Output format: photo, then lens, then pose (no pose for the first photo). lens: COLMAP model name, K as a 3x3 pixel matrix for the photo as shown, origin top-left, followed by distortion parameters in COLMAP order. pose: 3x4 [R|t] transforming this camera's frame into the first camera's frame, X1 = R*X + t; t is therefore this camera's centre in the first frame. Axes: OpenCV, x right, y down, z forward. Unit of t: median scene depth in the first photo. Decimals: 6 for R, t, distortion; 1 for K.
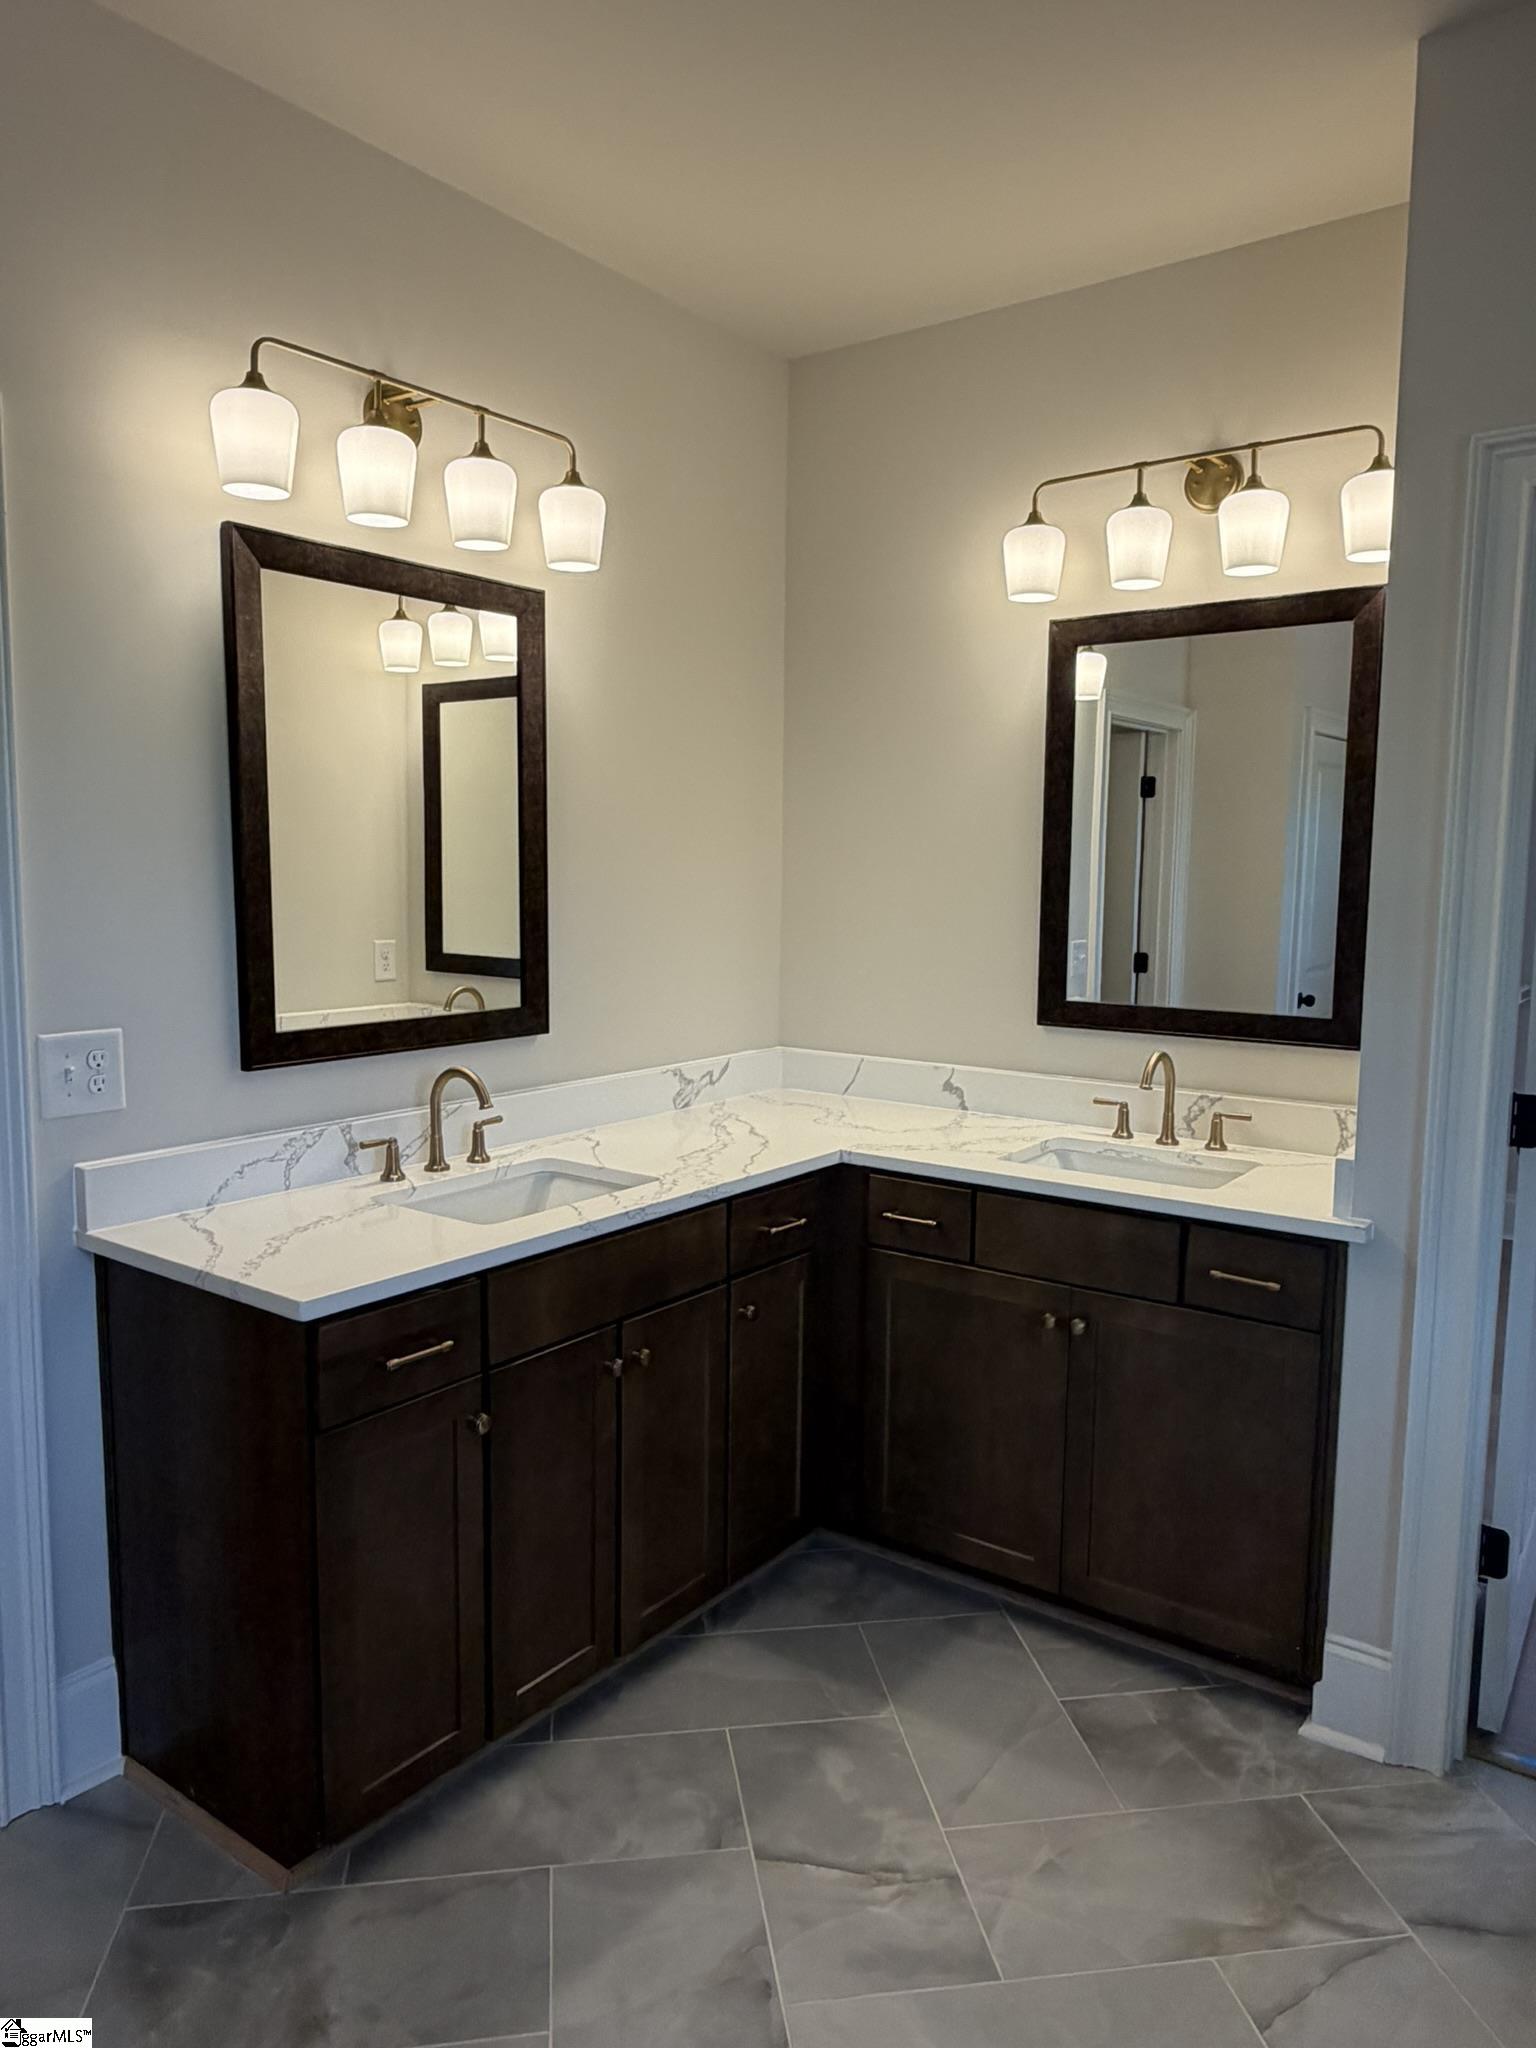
lens RADIAL K [[1383.0, 0, 771.4], [0, 1383.0, 1031.9], [0, 0, 1]] dist [-0.009773, 0.005965]
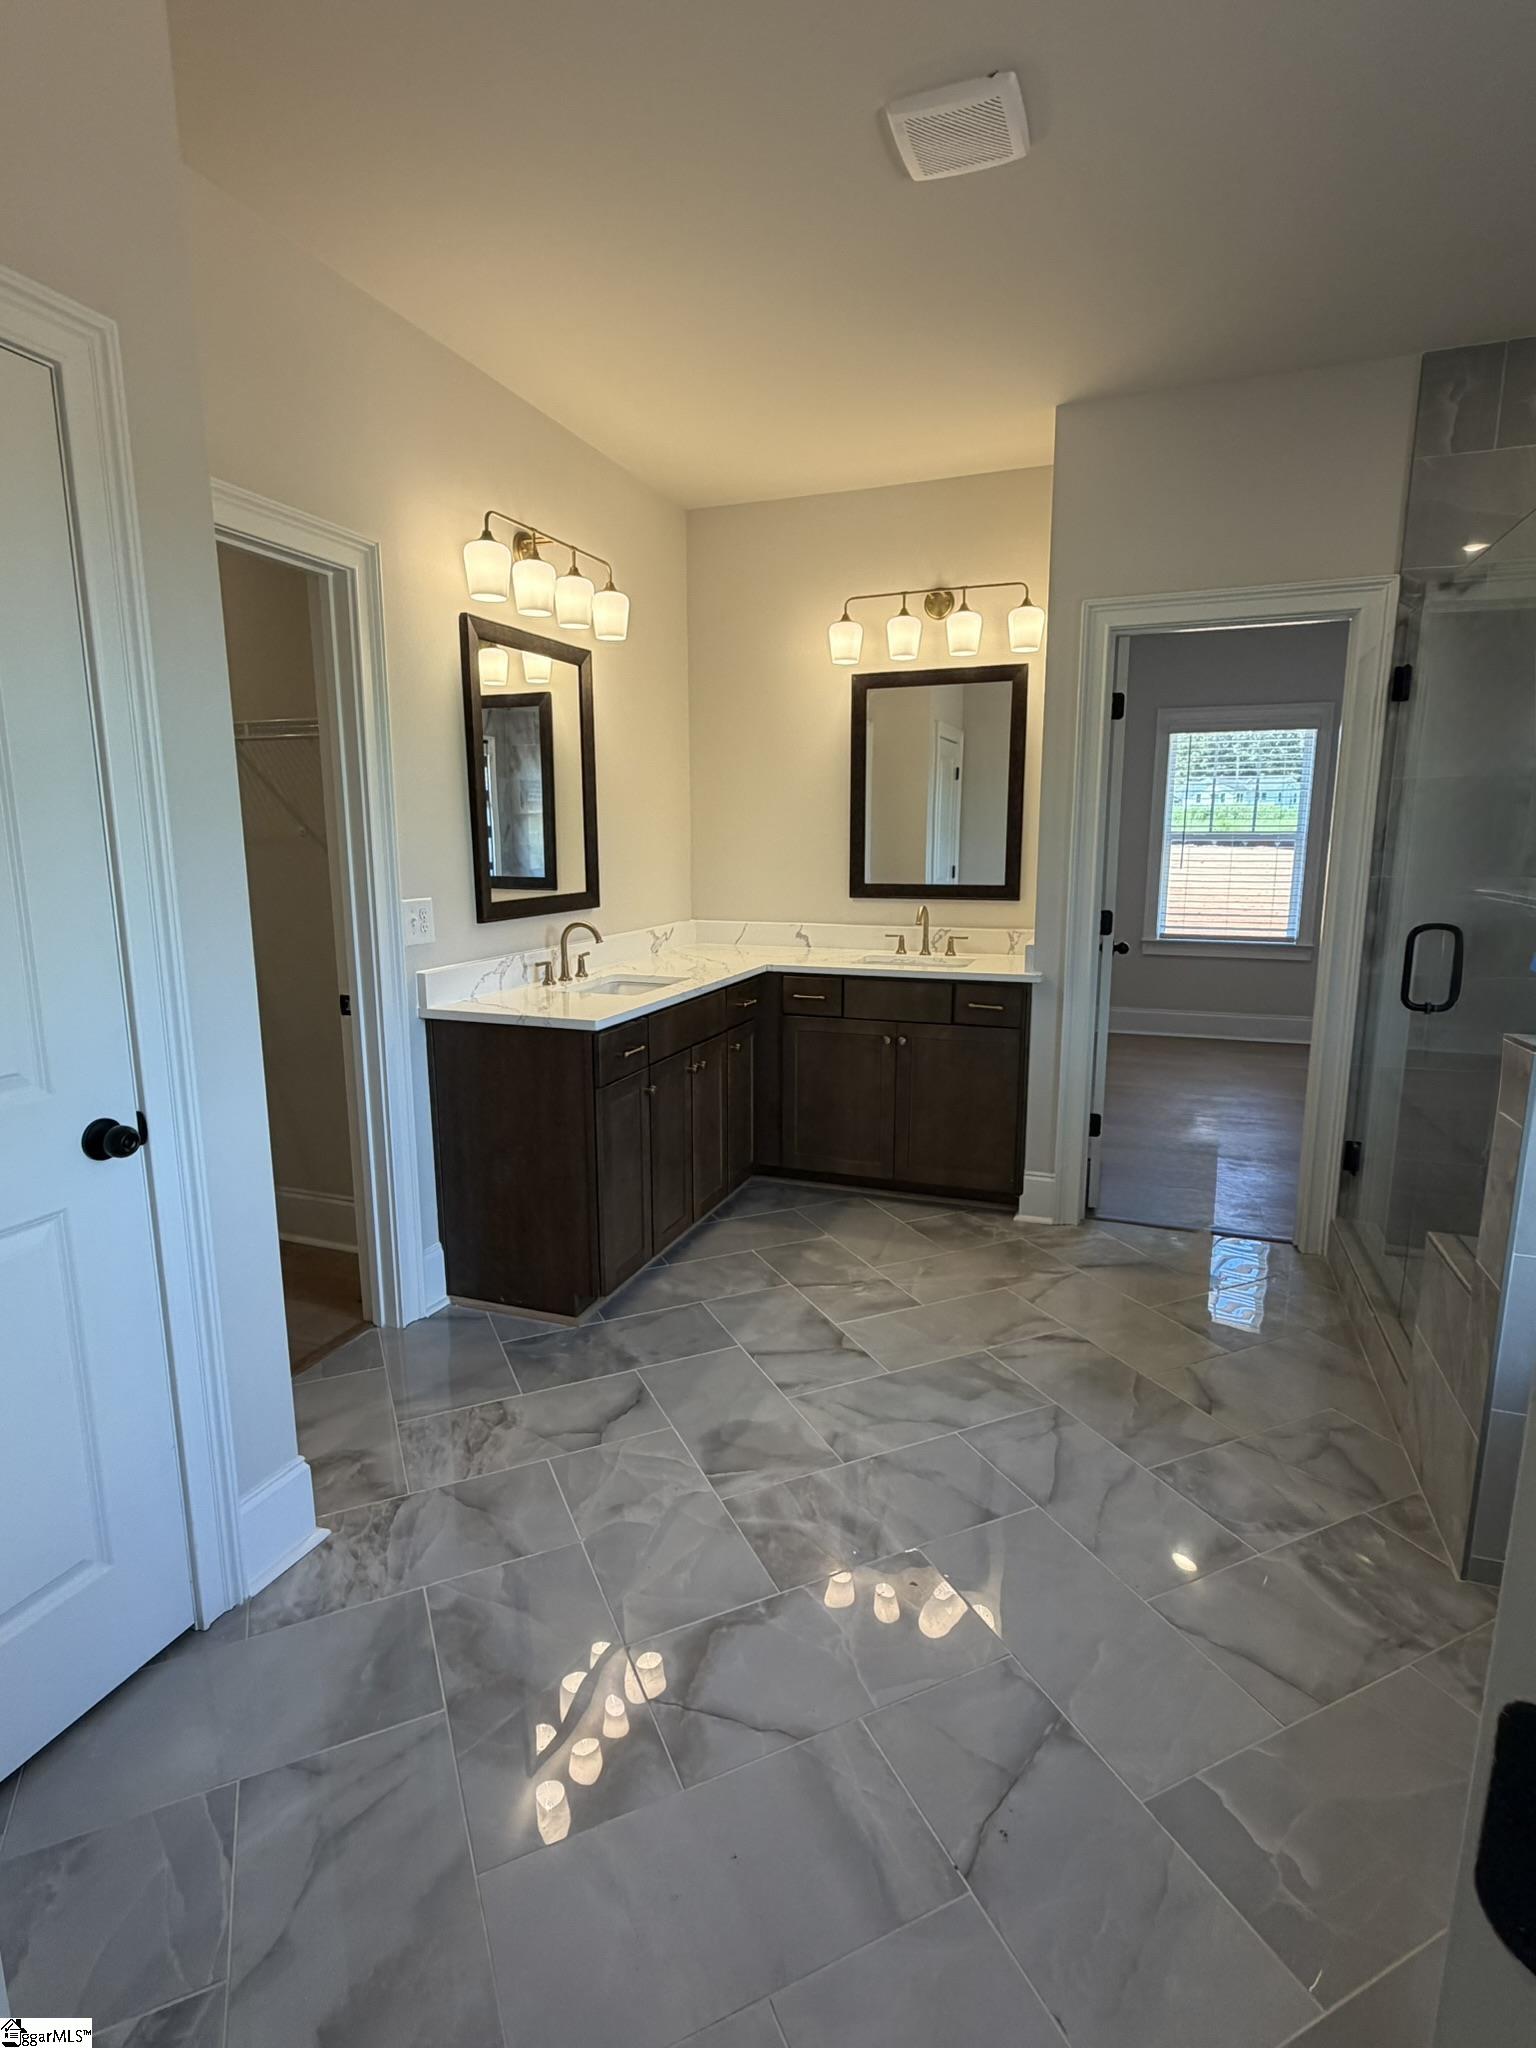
lens RADIAL K [[1023.6, 0, 778.8], [0, 1023.6, 1022.3], [0, 0, 1]] dist [0.006280, 0.000488]
pose [[0.960759, -0.062155, 0.270332, -0.351628], [0.044037, 0.996390, 0.072584, 0.072477], [-0.273868, -0.057831, 0.960027, -0.373379]]
